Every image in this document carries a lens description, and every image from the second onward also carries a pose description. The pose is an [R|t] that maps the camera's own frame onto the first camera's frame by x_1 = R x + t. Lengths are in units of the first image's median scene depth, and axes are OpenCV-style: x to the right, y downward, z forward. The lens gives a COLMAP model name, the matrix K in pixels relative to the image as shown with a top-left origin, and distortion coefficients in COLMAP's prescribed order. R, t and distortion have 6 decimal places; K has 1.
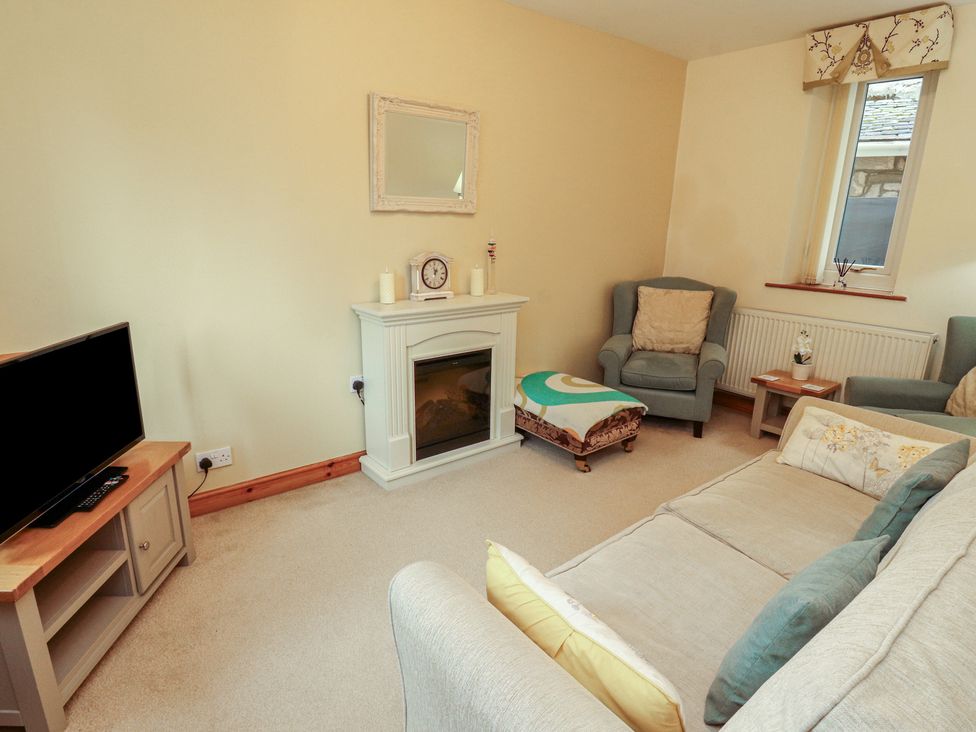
lens RADIAL K [[565.6, 0, 489.3], [0, 565.6, 375.5], [0, 0, 1]] dist [0.005420, -0.012790]
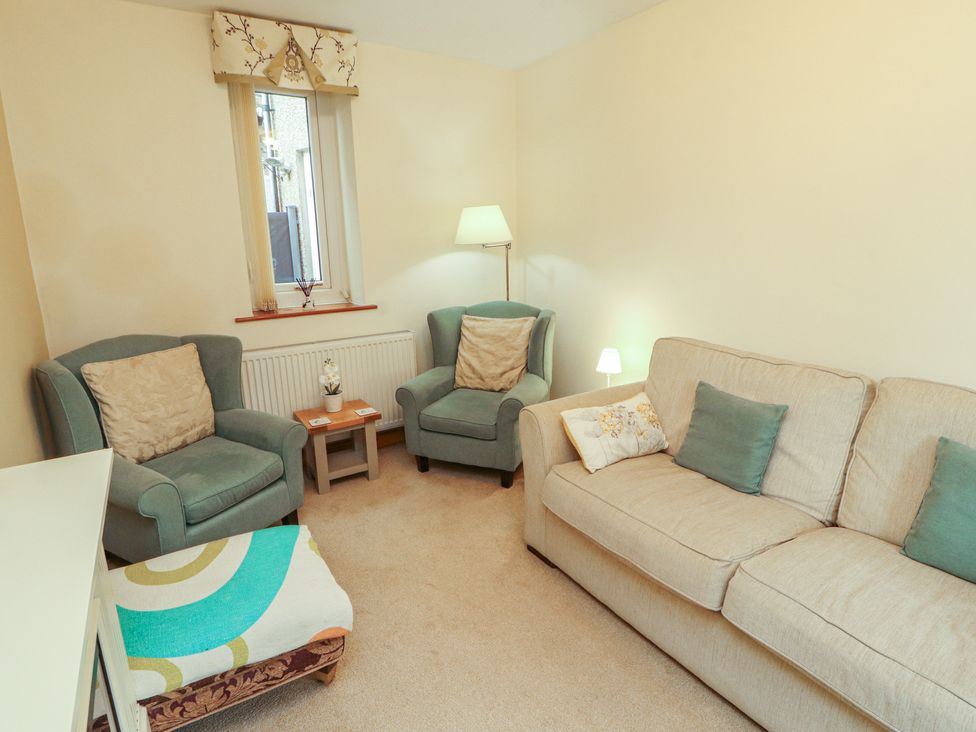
lens RADIAL K [[528.7, 0, 482.9], [0, 528.7, 359.4], [0, 0, 1]] dist [-0.011900, -0.005547]
pose [[0.100809, -0.250941, 0.962739, -0.243475], [0.292842, 0.932285, 0.212340, -0.195880], [-0.950832, 0.260524, 0.167469, 0.660966]]
